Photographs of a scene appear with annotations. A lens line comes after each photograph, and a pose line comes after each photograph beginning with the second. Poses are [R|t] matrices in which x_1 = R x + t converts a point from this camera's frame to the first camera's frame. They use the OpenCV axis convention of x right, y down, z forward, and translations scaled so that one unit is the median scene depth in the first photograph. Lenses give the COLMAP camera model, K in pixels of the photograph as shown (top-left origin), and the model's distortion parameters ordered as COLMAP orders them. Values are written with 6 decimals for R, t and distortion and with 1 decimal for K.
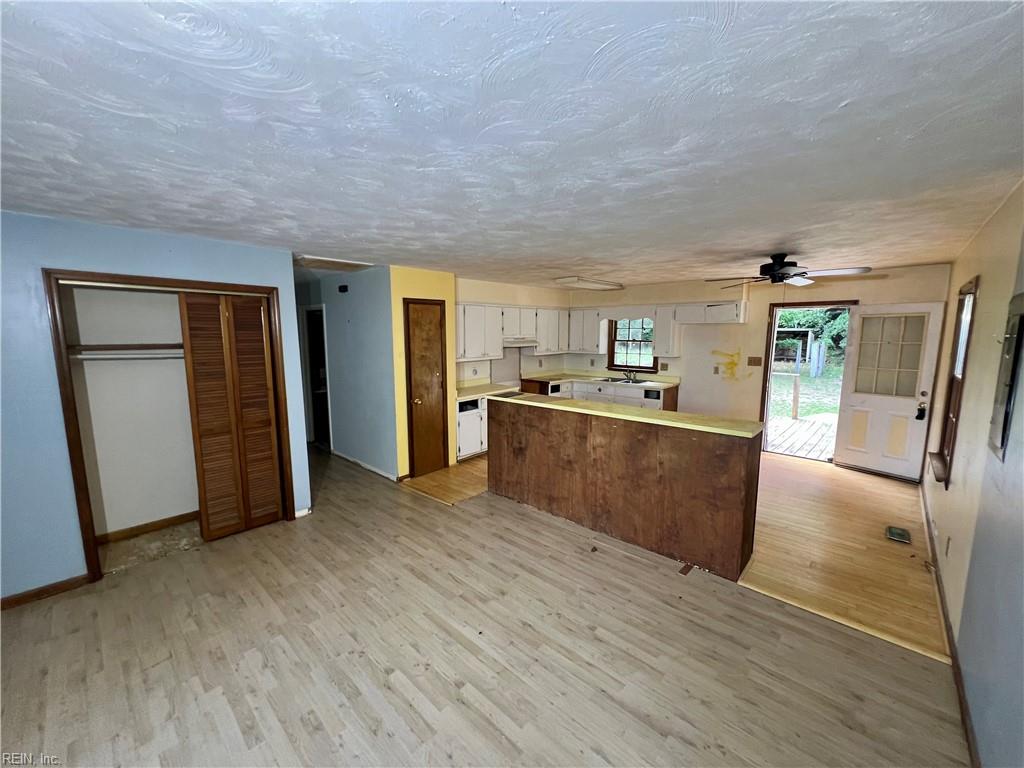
lens RADIAL K [[408.6, 0, 511.4], [0, 408.6, 384.6], [0, 0, 1]] dist [0.001771, 0.000141]
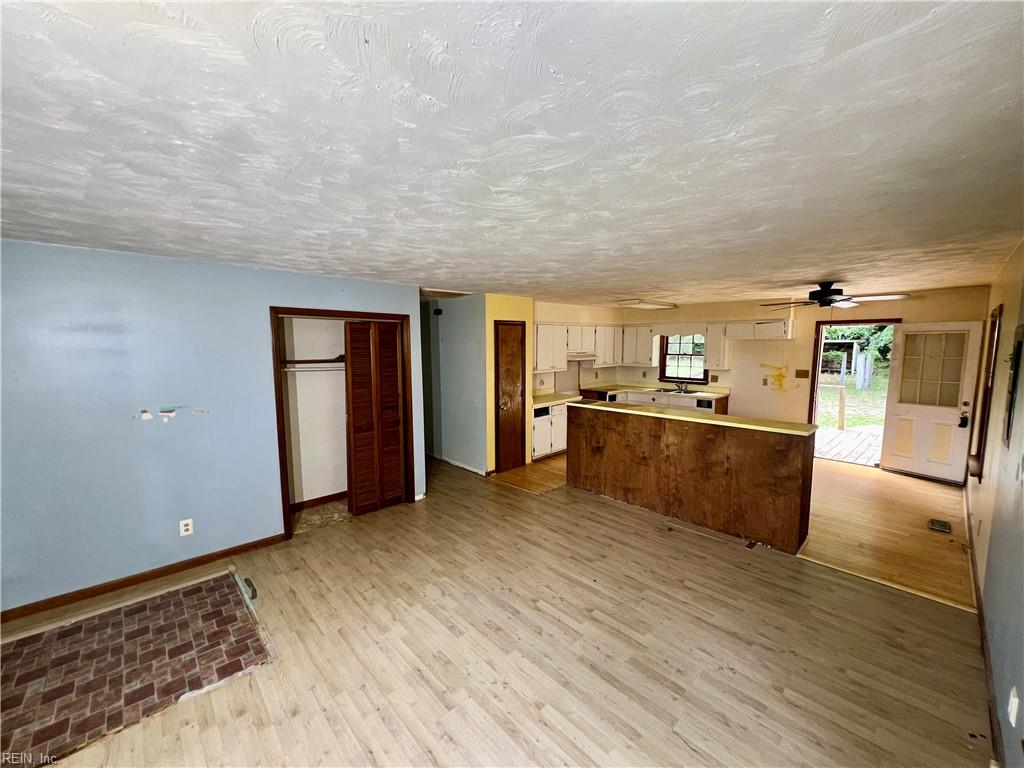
lens RADIAL K [[408.6, 0, 512.6], [0, 408.6, 384.5], [0, 0, 1]] dist [0.001771, 0.000141]
pose [[0.997710, 0.004021, -0.067520, -0.169177], [-0.005900, 0.999600, -0.027652, 0.010183], [0.067382, 0.027987, 0.997335, -0.230510]]
